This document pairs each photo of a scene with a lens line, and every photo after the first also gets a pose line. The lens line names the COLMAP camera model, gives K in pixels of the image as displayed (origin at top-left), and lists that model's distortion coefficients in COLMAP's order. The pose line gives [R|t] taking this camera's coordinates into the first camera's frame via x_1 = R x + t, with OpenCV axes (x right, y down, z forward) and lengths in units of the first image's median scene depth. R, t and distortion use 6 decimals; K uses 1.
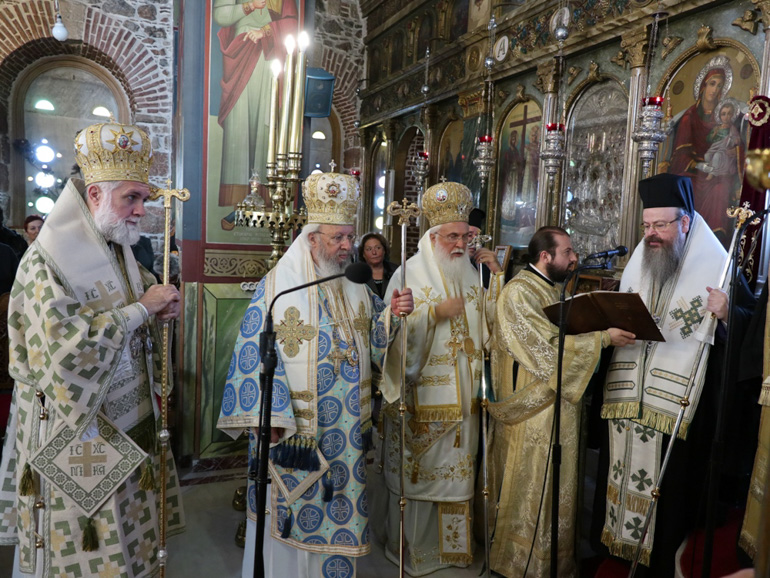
lens RADIAL K [[612.6, 0, 385.0], [0, 612.6, 289.0], [0, 0, 1]] dist [-0.006786, 0.000997]
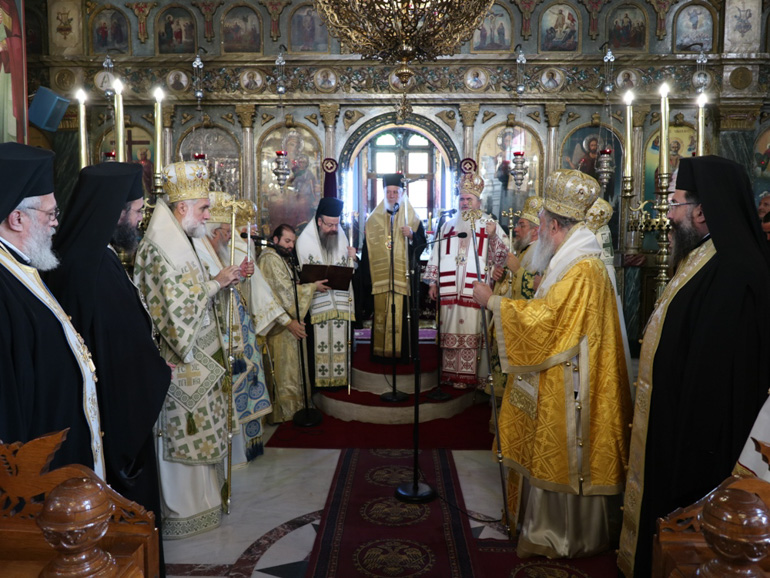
lens RADIAL K [[612.6, 0, 385.0], [0, 612.6, 289.0], [0, 0, 1]] dist [-0.006786, 0.000997]
pose [[0.476925, -0.097323, 0.873539, -1.302560], [0.088999, 0.994090, 0.062163, 0.003865], [-0.874426, 0.048097, 0.482768, -0.150155]]
